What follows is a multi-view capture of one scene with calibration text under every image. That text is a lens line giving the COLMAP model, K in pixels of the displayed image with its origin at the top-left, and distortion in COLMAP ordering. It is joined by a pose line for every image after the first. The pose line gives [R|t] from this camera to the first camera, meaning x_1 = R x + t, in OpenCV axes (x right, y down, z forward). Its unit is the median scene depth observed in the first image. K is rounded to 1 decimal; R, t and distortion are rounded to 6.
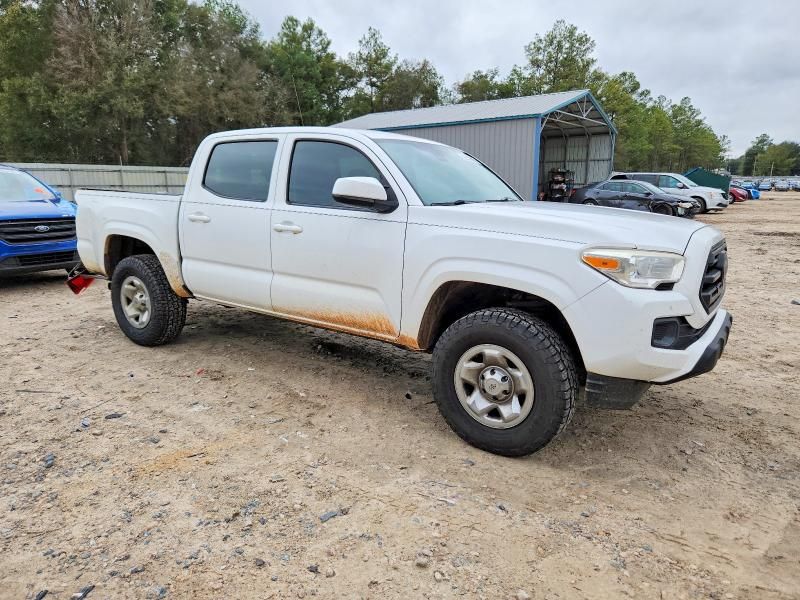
lens RADIAL K [[624.2, 0, 400.0], [0, 624.2, 300.0], [0, 0, 1]] dist [0.032421, 0.001166]
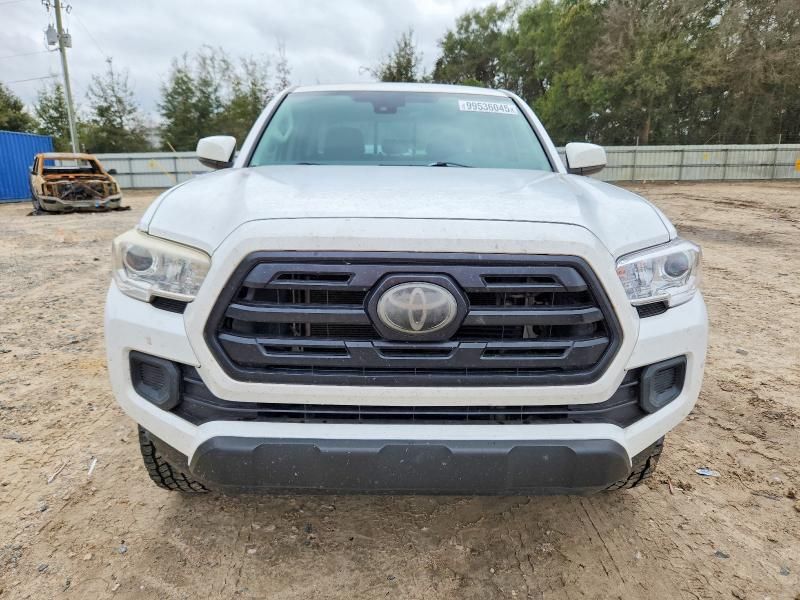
lens RADIAL K [[580.7, 0, 400.0], [0, 580.7, 300.0], [0, 0, 1]] dist [0.091360, -0.000603]
pose [[0.525945, 0.201642, -0.826270, 0.211816], [-0.167389, 0.977030, 0.131886, -0.033393], [0.833884, 0.068943, 0.547617, 0.178390]]
